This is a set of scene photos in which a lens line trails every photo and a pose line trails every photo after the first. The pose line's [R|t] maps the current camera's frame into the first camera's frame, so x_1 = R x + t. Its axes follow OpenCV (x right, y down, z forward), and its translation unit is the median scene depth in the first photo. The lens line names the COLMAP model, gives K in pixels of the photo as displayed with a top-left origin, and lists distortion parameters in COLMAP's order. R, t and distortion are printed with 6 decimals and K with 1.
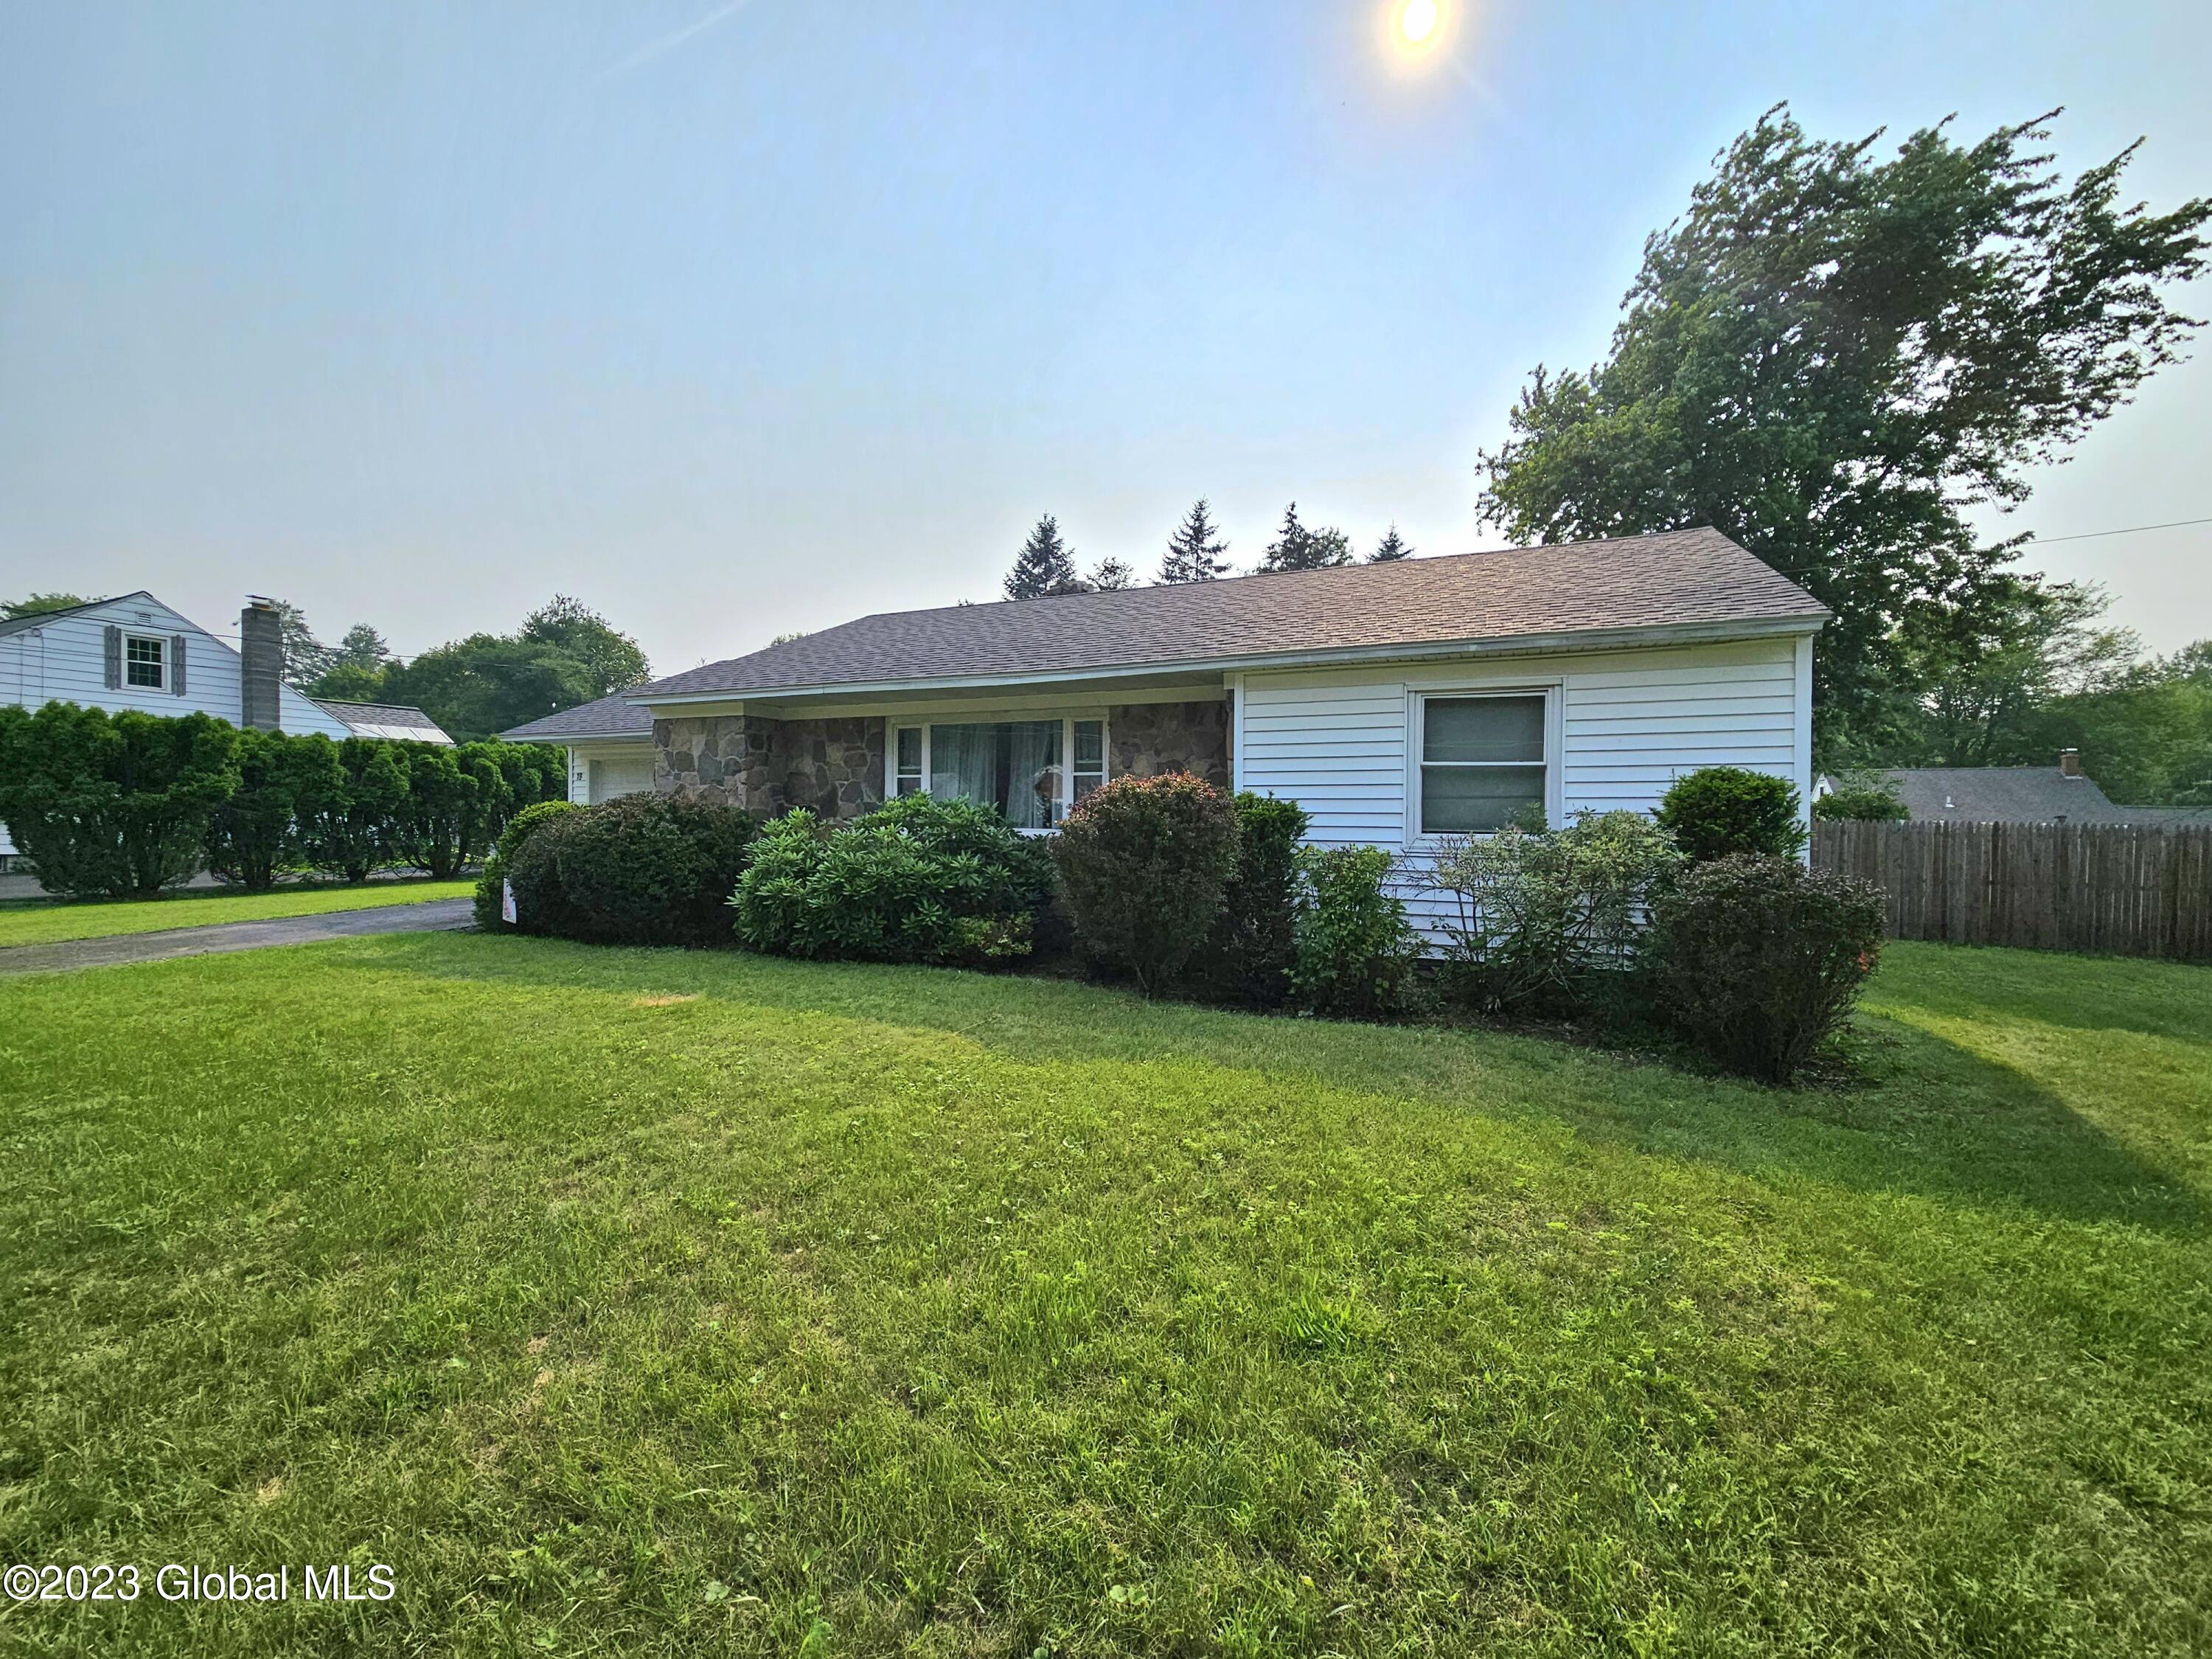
lens RADIAL K [[906.6, 0, 1106.0], [0, 906.6, 829.5], [0, 0, 1]] dist [-0.000049, -0.000383]
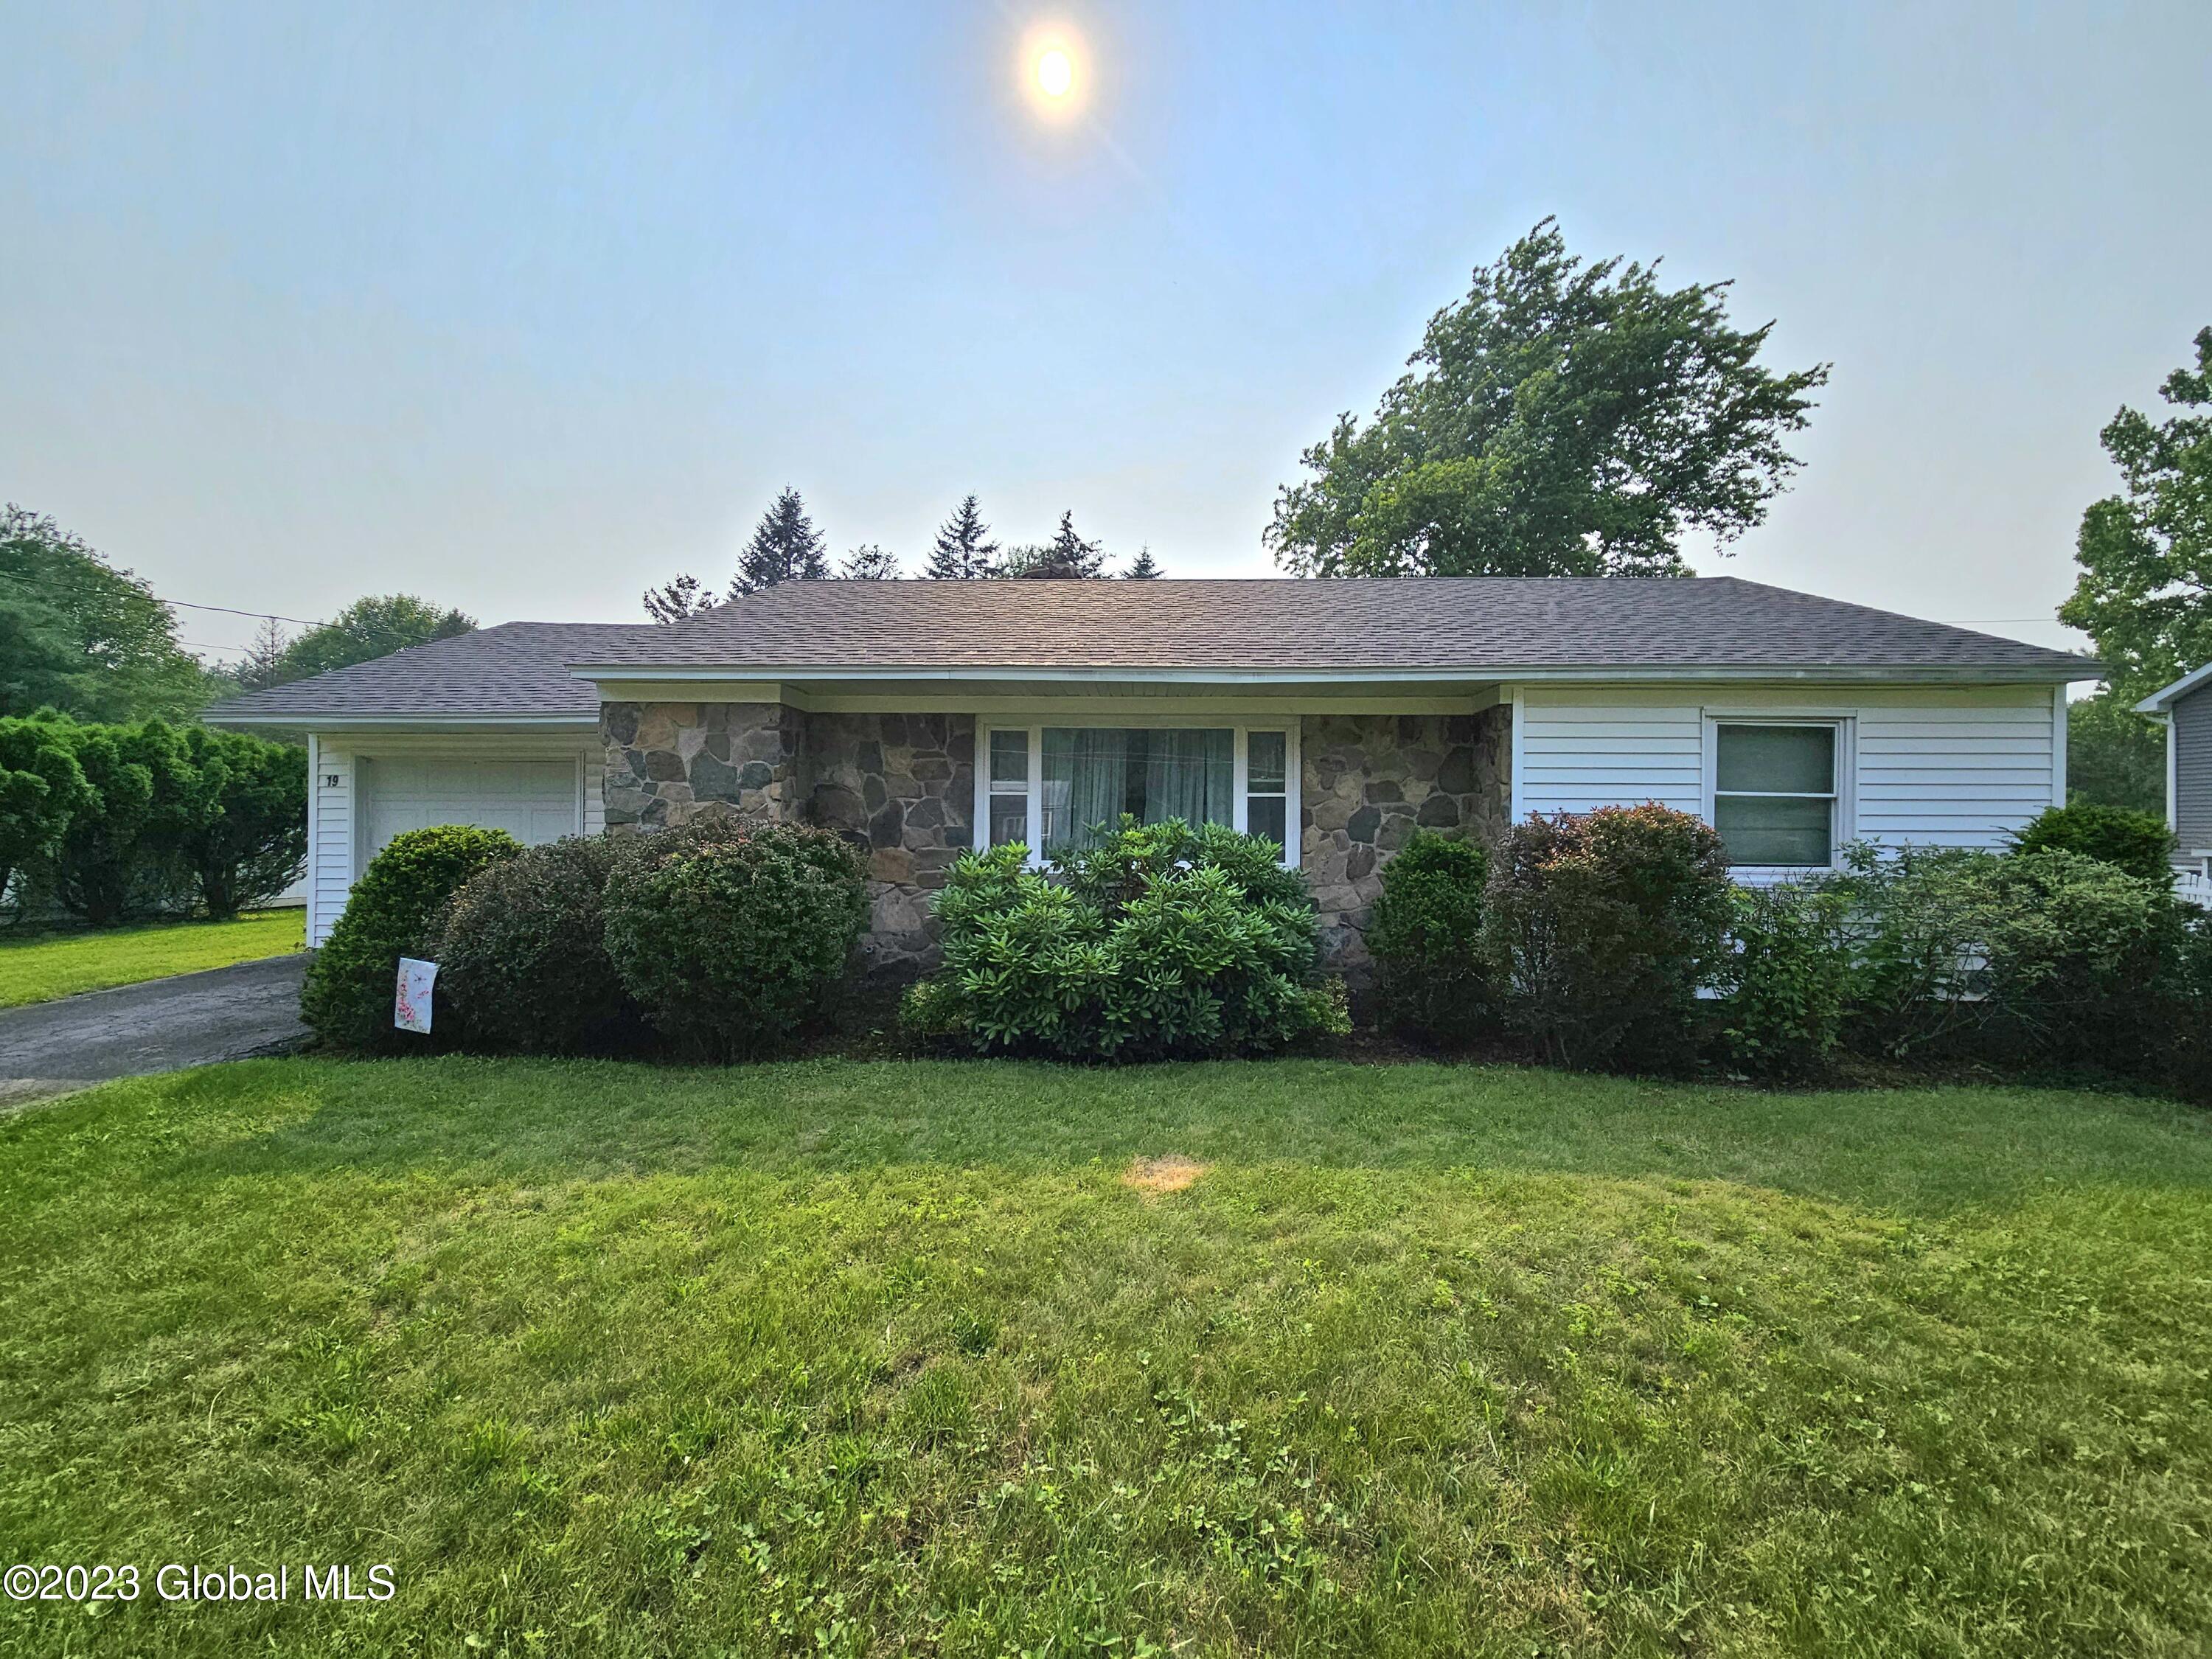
lens RADIAL K [[901.6, 0, 1107.1], [0, 901.6, 839.8], [0, 0, 1]] dist [-0.001019, 0.000020]
pose [[0.927633, -0.005581, 0.373452, -0.346501], [0.004530, 0.999983, 0.003691, -0.017755], [-0.373466, -0.001732, 0.927642, 0.213326]]
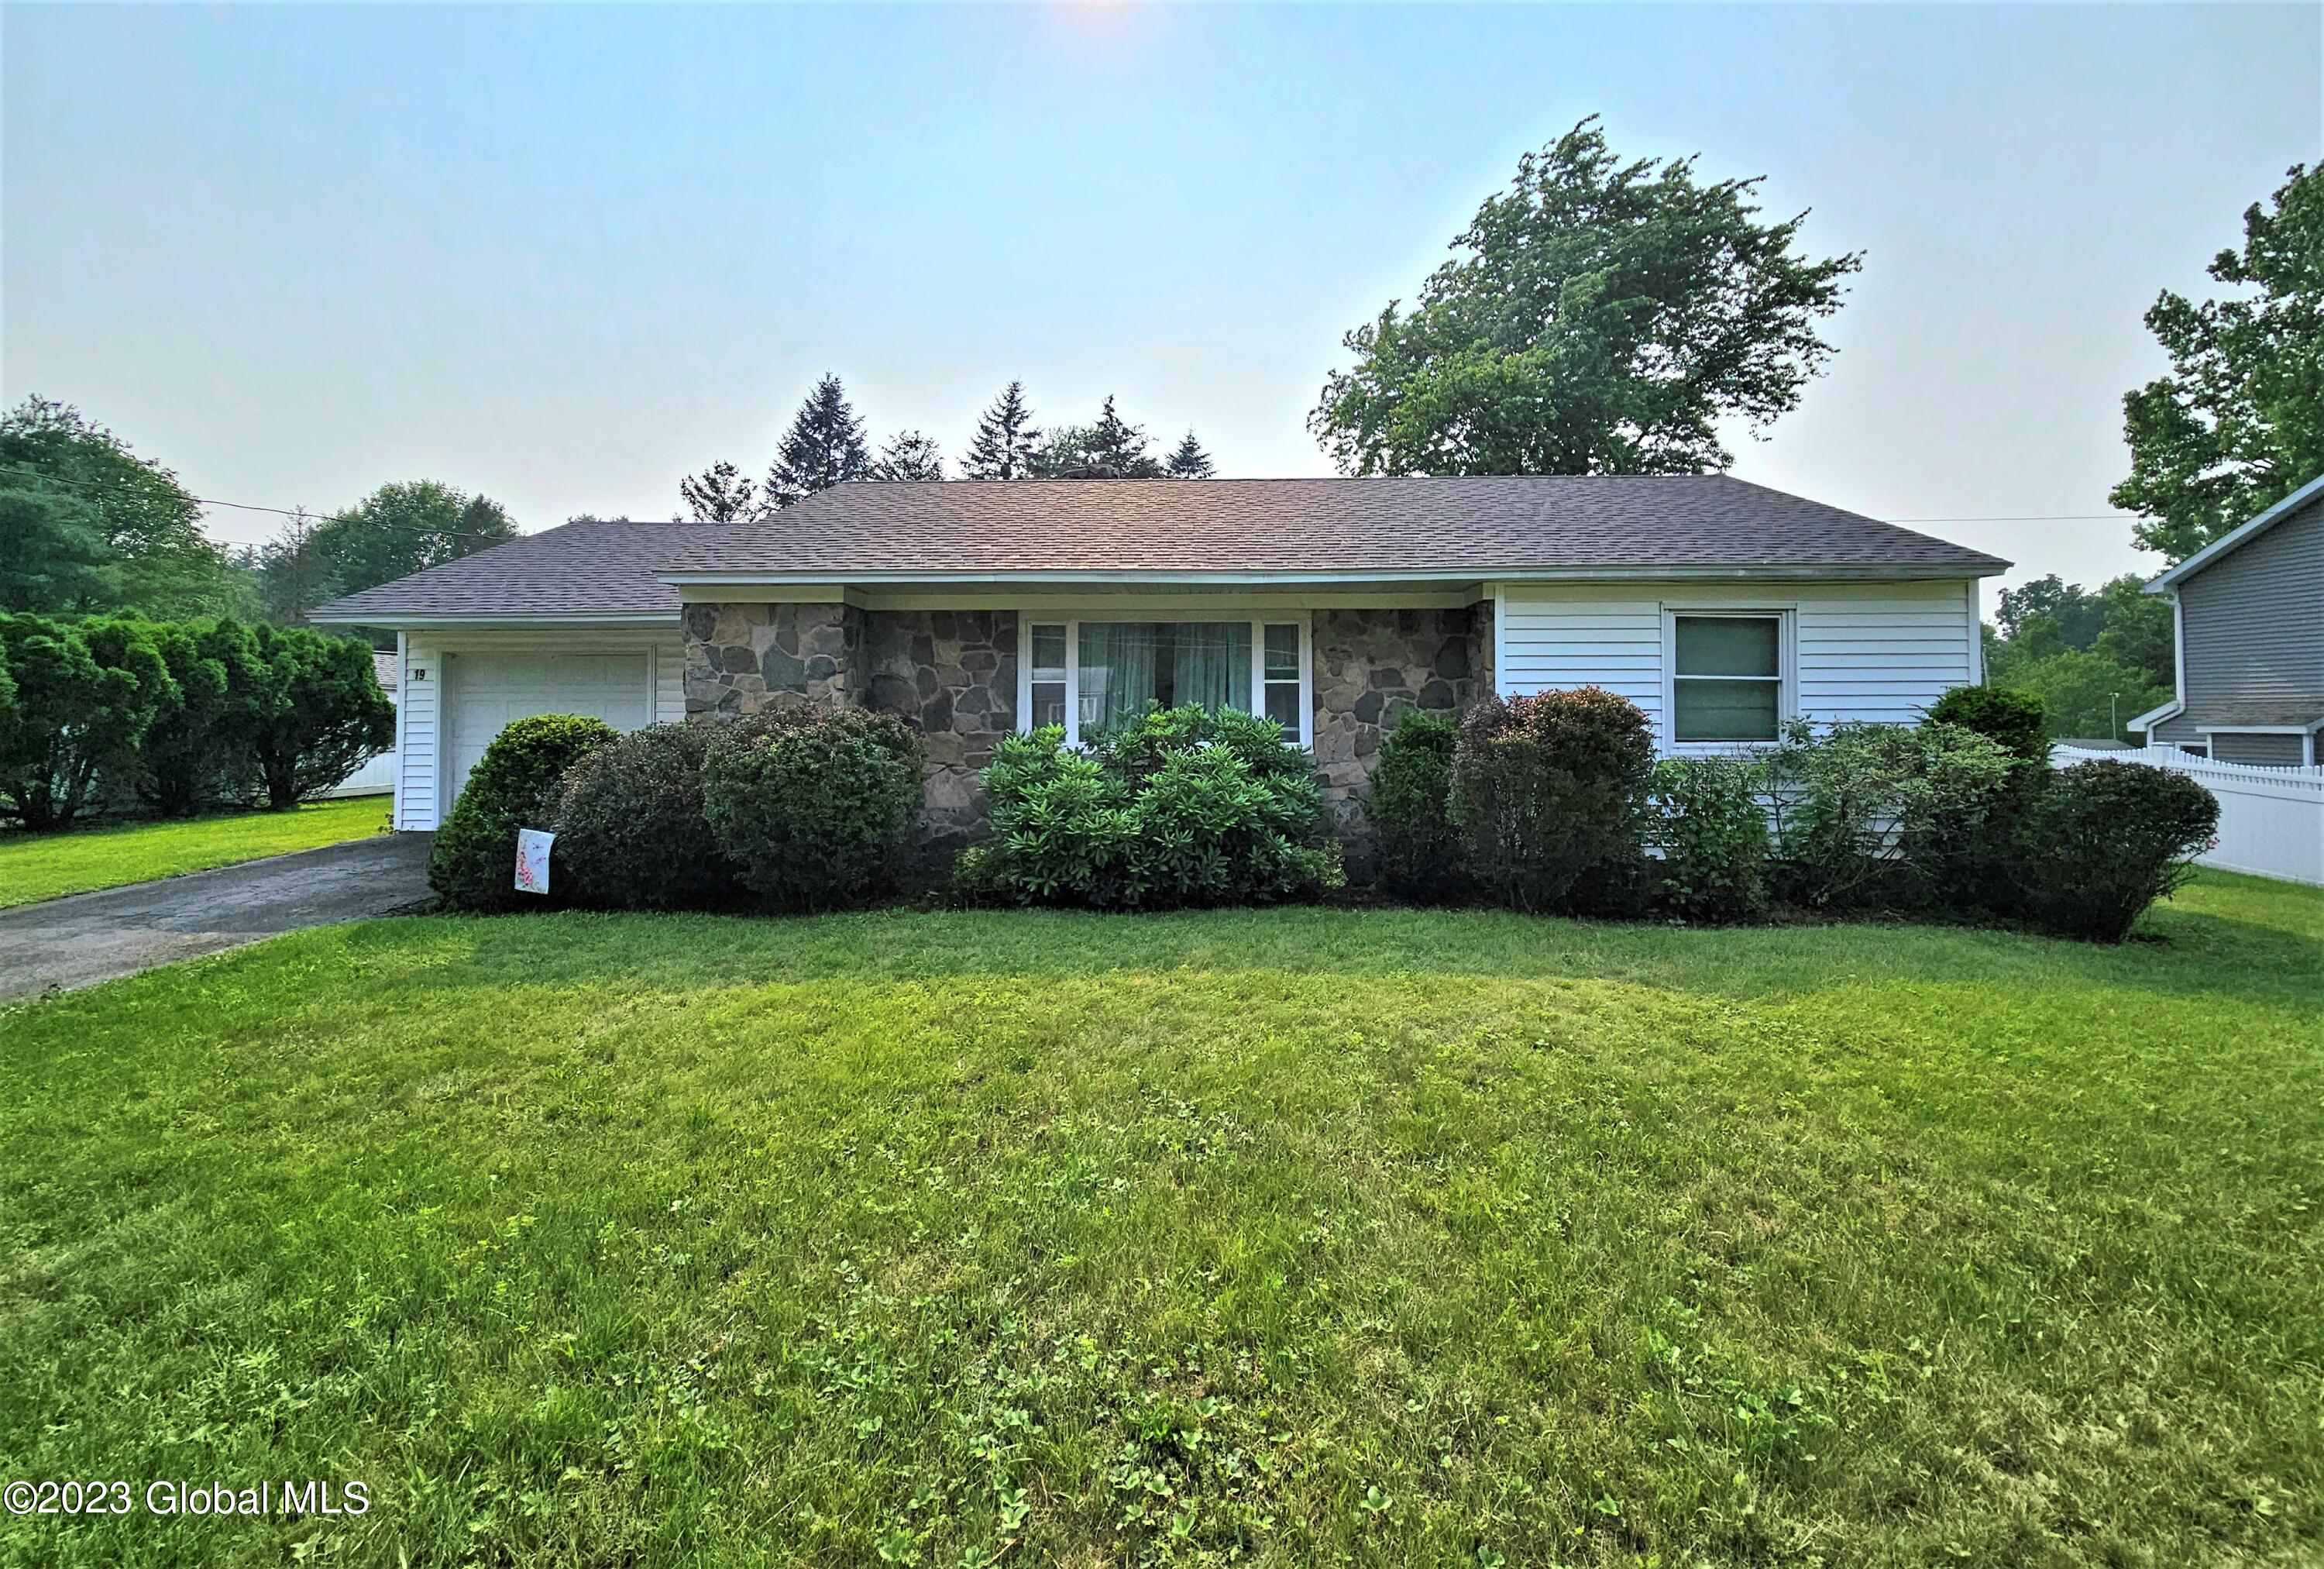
lens RADIAL K [[947.8, 0, 1166.5], [0, 947.8, 711.9], [0, 0, 1]] dist [-0.002341, -0.000177]
pose [[0.924357, -0.006390, 0.381476, -0.369695], [0.012476, 0.999831, -0.013483, -0.014115], [-0.381325, 0.017222, 0.924281, 0.115370]]
